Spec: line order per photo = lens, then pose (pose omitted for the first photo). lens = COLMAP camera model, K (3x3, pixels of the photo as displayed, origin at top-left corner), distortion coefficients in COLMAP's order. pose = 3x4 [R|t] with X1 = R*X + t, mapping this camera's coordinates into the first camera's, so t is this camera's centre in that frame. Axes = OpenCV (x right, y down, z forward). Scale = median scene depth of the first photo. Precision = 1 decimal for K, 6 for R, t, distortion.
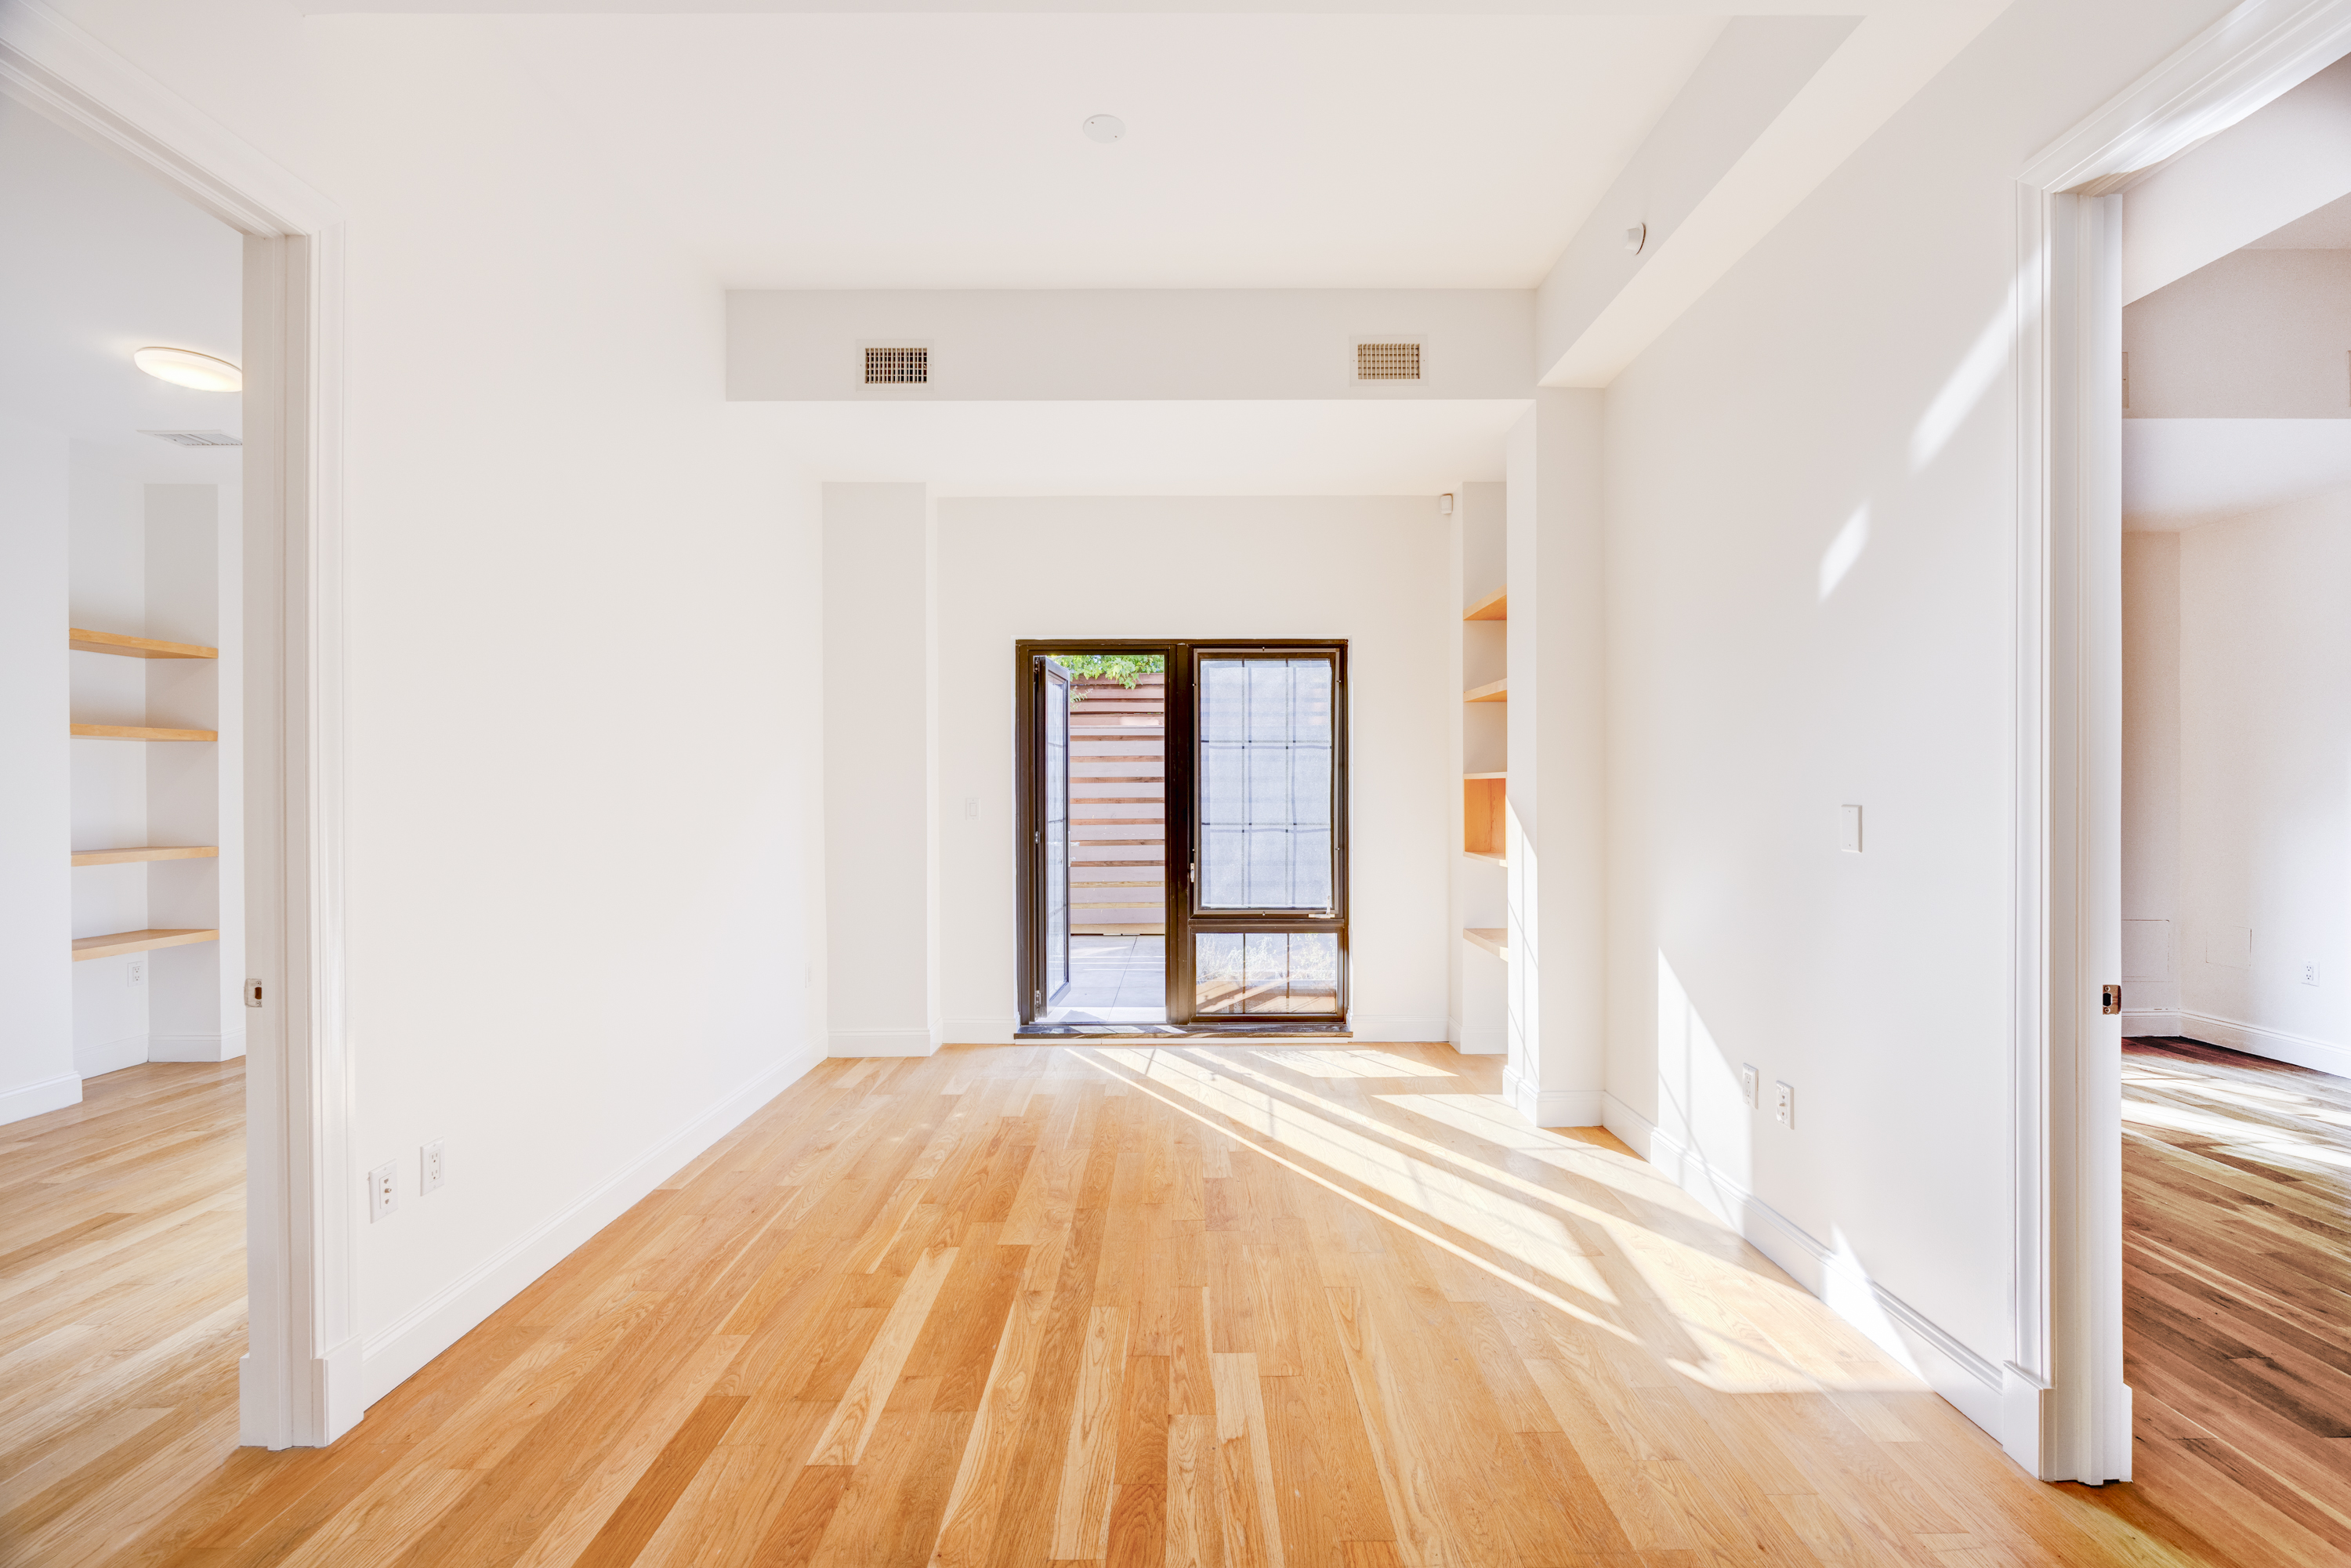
lens RADIAL K [[958.8, 0, 1201.2], [0, 958.8, 789.2], [0, 0, 1]] dist [-0.006784, 0.002249]
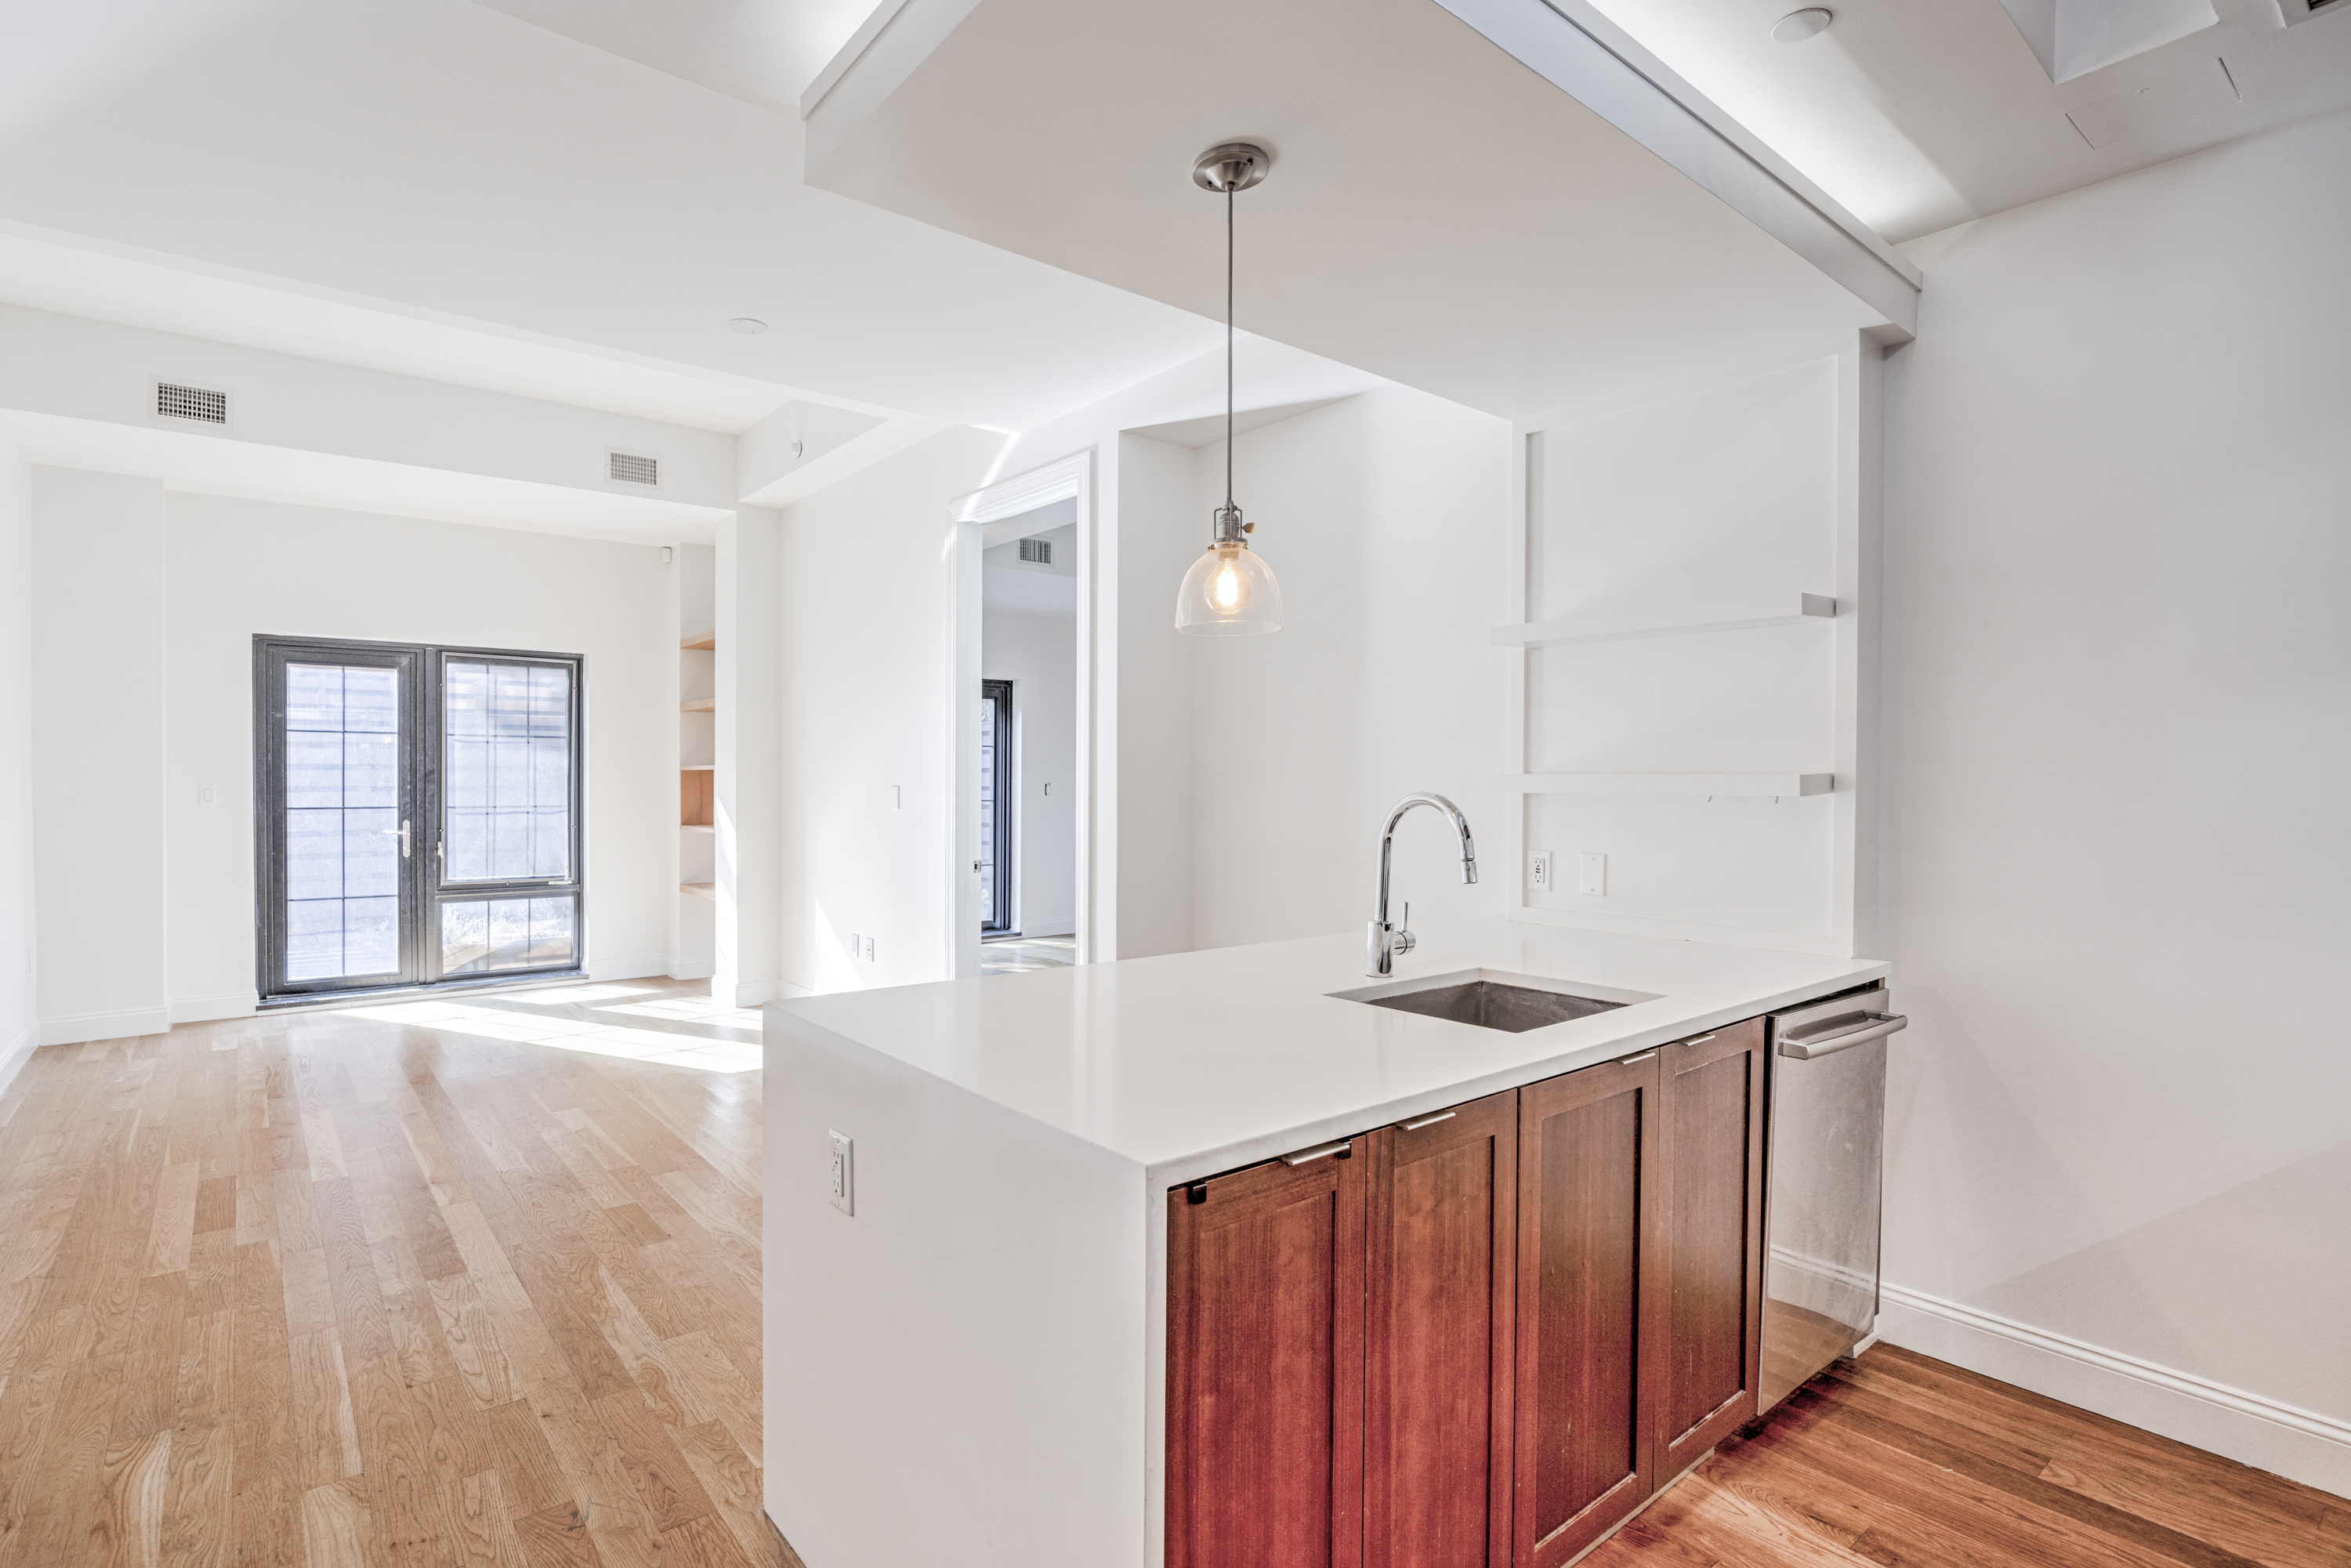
lens RADIAL K [[1054.2, 0, 1008.3], [0, 1054.2, 785.1], [0, 0, 1]] dist [-0.008561, -0.002391]
pose [[0.826993, 0.000755, 0.562211, -0.221331], [-0.002973, 0.999991, 0.003031, 0.005926], [-0.562204, -0.004178, 0.826988, -0.593196]]
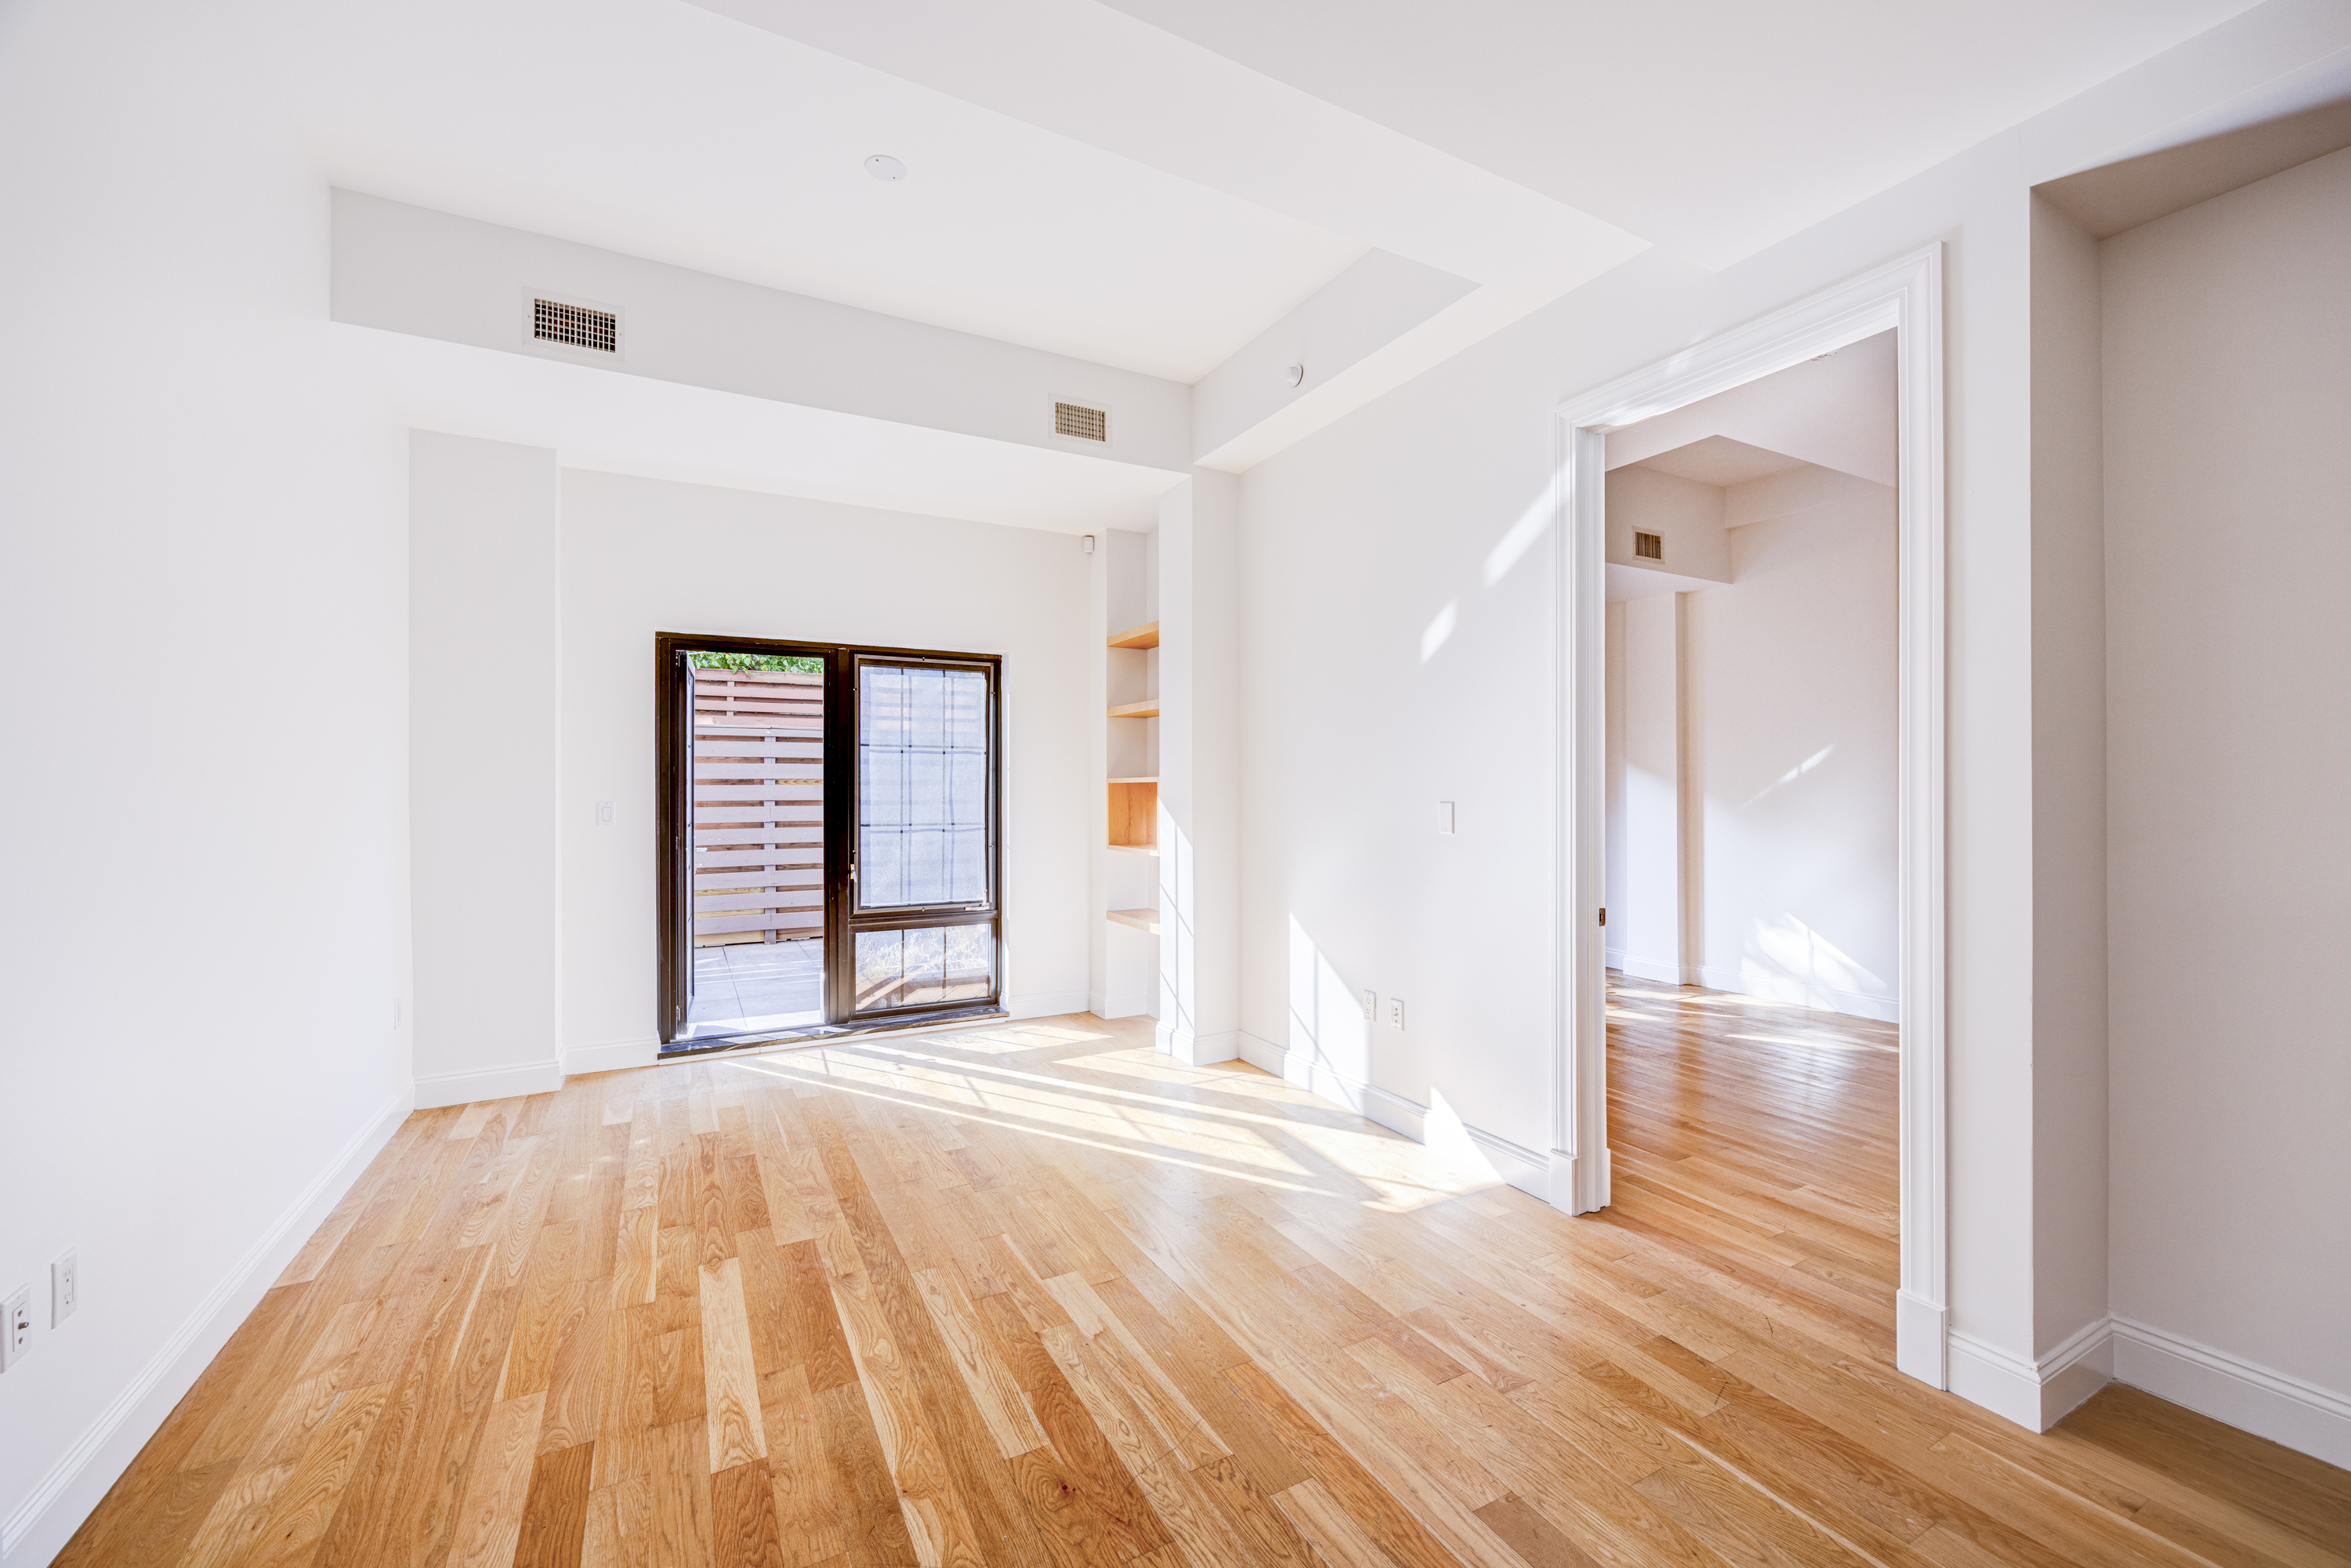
lens RADIAL K [[910.4, 0, 1187.9], [0, 910.4, 785.0], [0, 0, 1]] dist [-0.003895, 0.000432]
pose [[0.884937, 0.002409, 0.465705, -0.210357], [0.001191, 0.999972, -0.007435, 0.000938], [-0.465709, 0.007134, 0.884909, -0.033784]]
